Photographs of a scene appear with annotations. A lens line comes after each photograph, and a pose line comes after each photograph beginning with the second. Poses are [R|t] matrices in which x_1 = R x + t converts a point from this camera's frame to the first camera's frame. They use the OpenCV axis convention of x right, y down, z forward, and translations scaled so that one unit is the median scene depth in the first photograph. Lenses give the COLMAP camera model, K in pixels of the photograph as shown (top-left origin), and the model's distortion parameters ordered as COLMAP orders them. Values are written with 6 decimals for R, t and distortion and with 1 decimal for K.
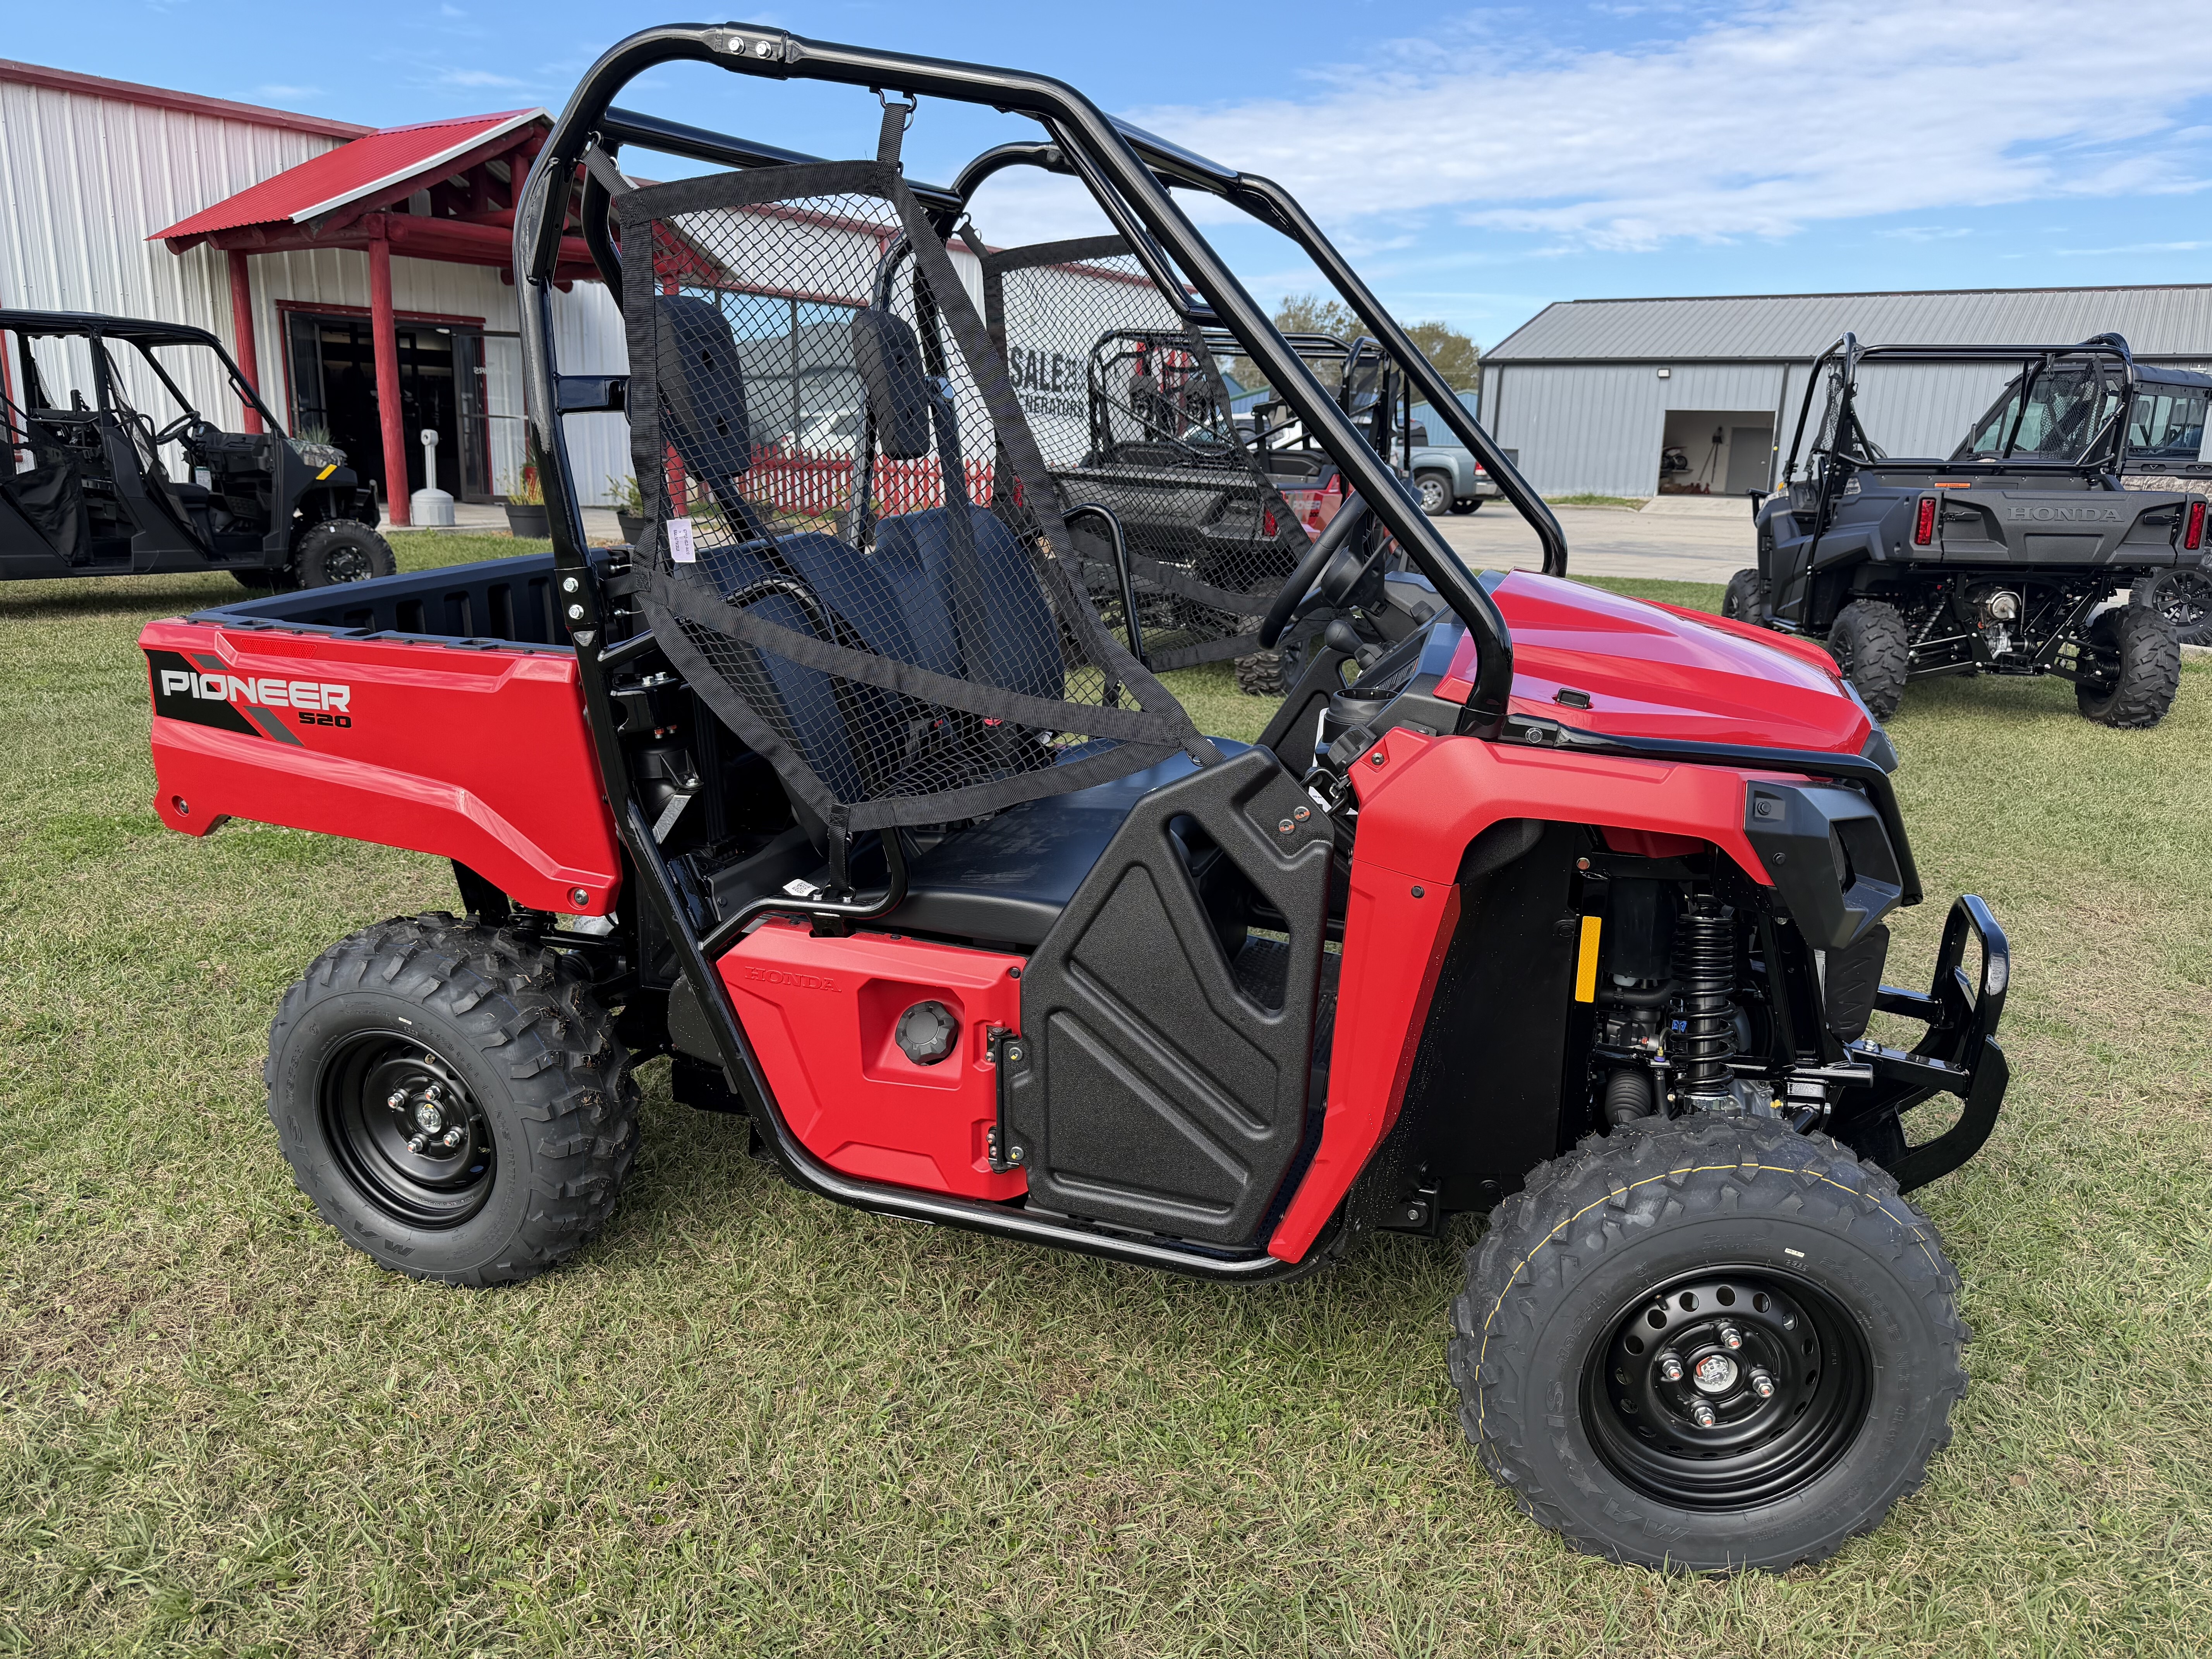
lens RADIAL K [[1699.5, 0, 1088.6], [0, 1699.5, 861.3], [0, 0, 1]] dist [-0.053841, 0.149952]
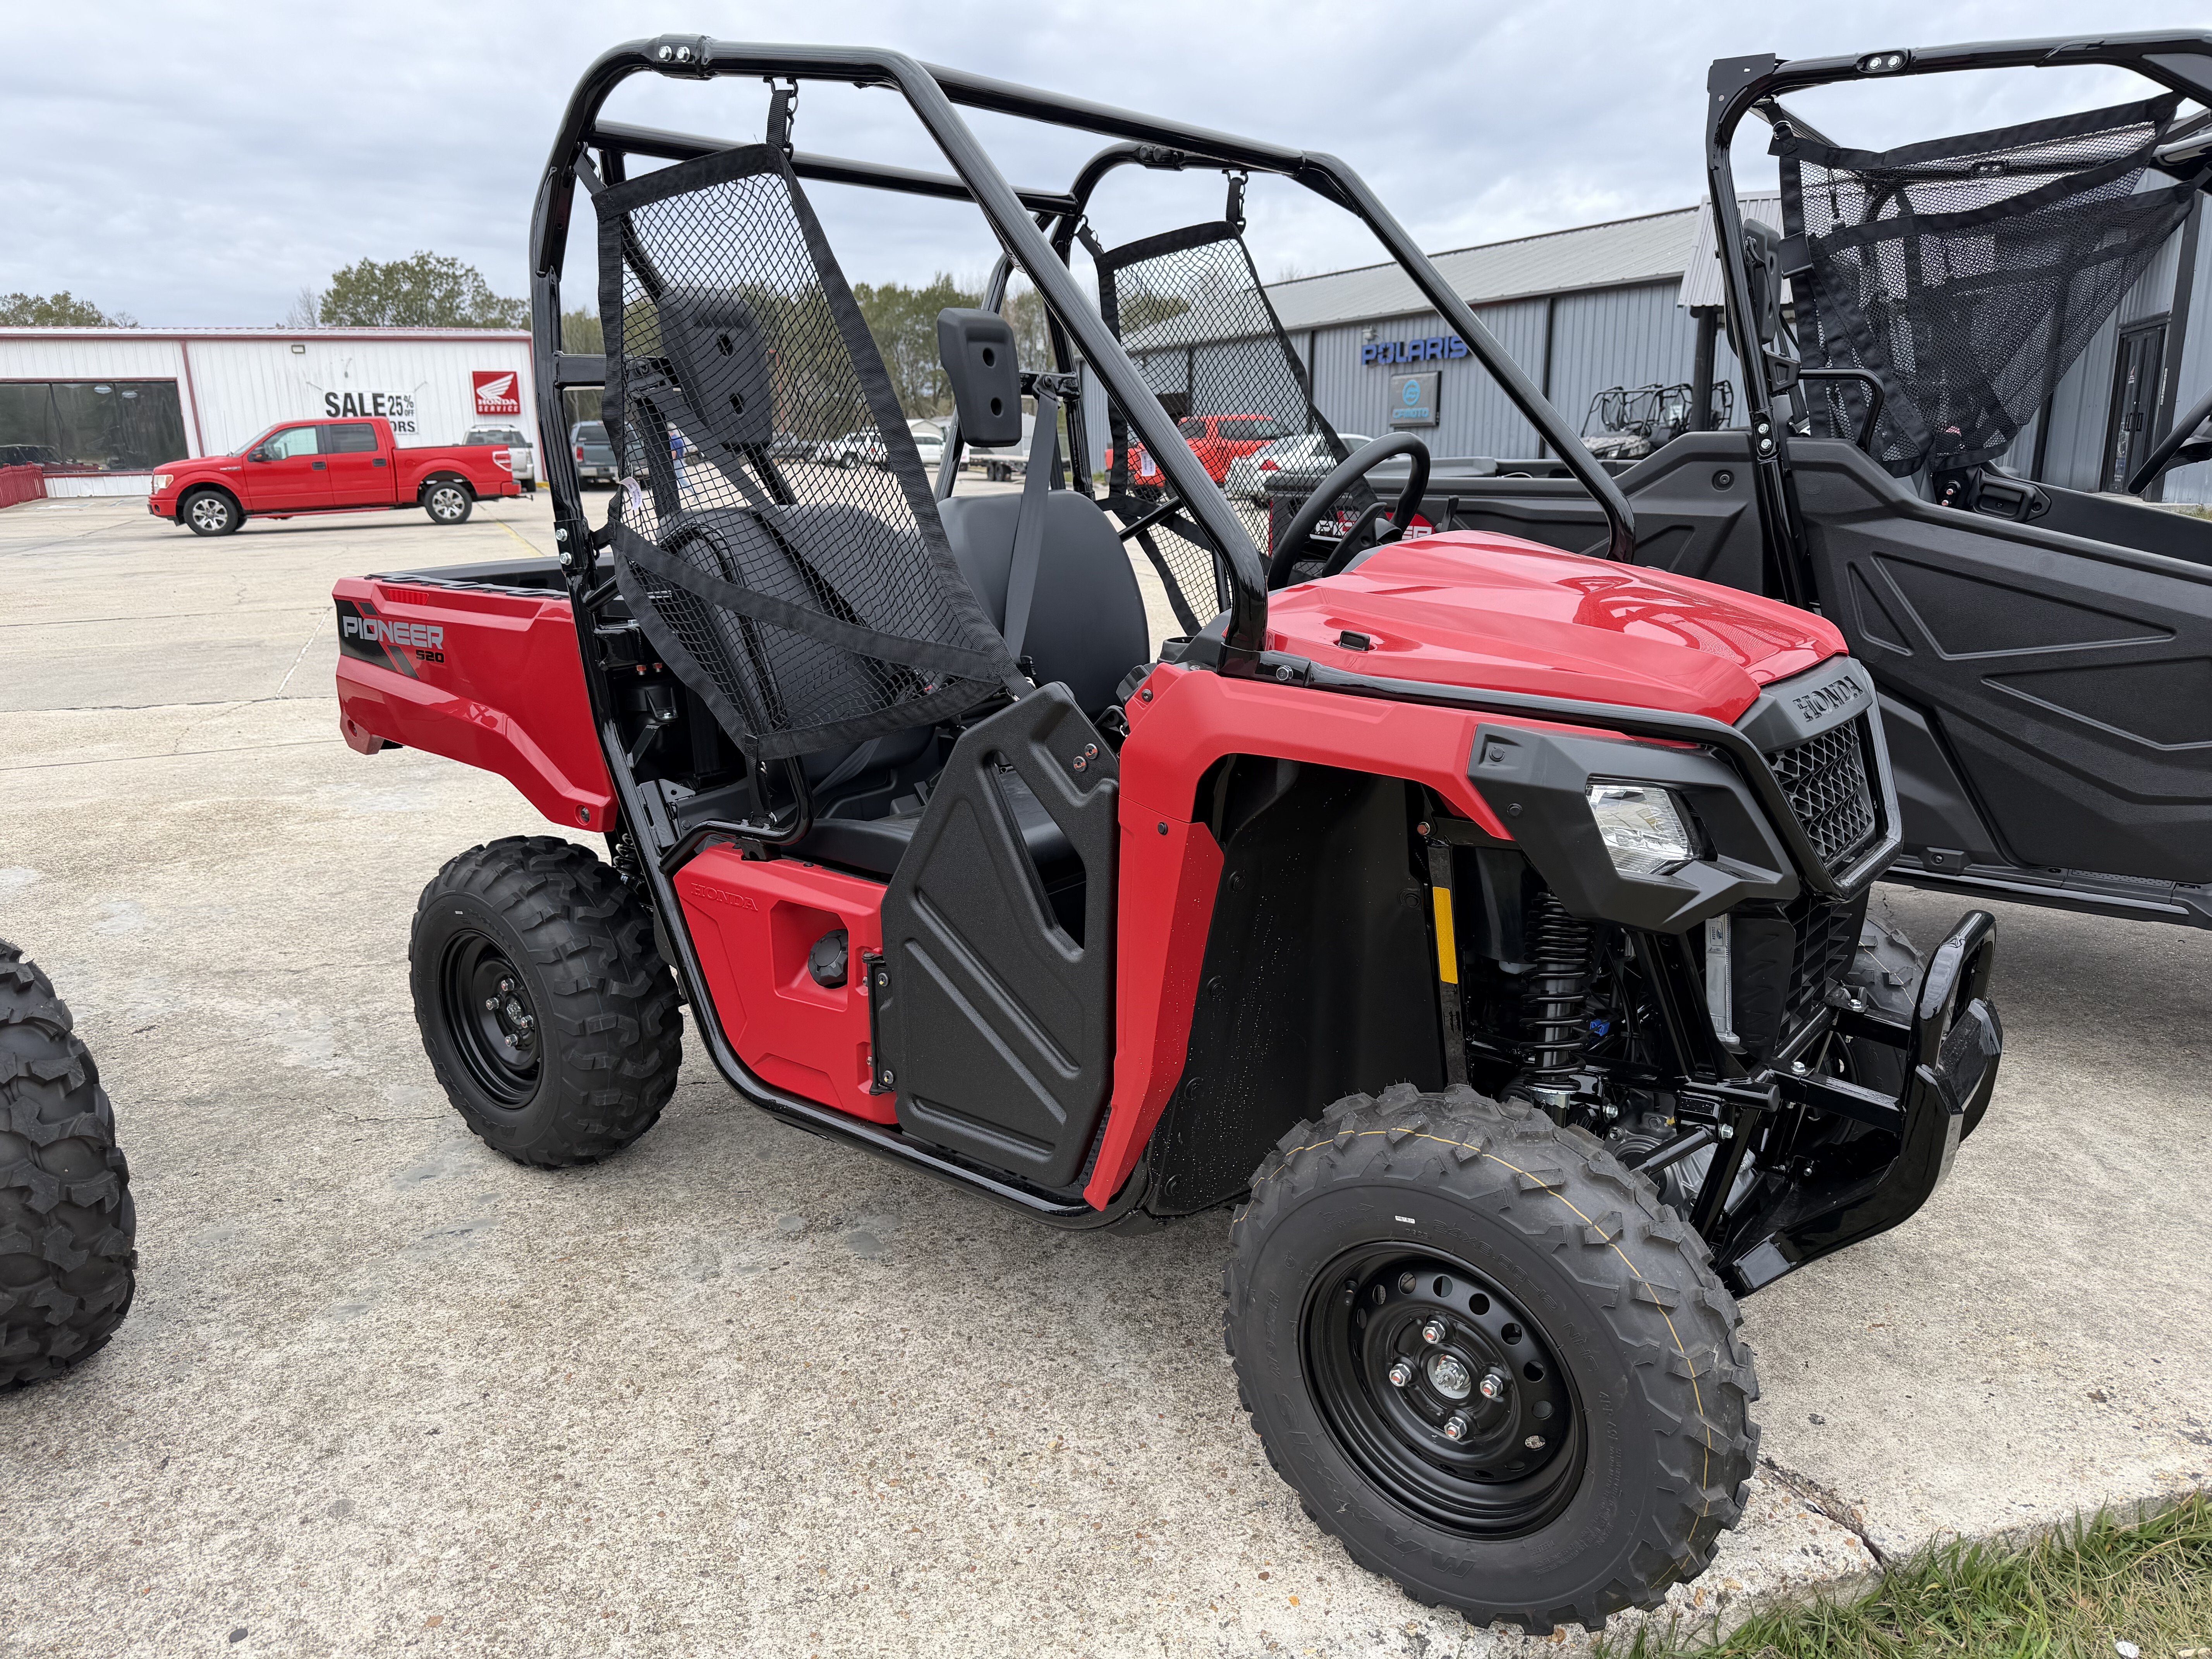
lens RADIAL K [[1699.5, 0, 1088.6], [0, 1699.5, 861.3], [0, 0, 1]] dist [-0.053841, 0.149952]
pose [[0.934736, 0.067000, -0.348968, 0.428598], [-0.081502, 0.996307, -0.027023, 0.057415], [0.345869, 0.053701, 0.936745, 0.056797]]
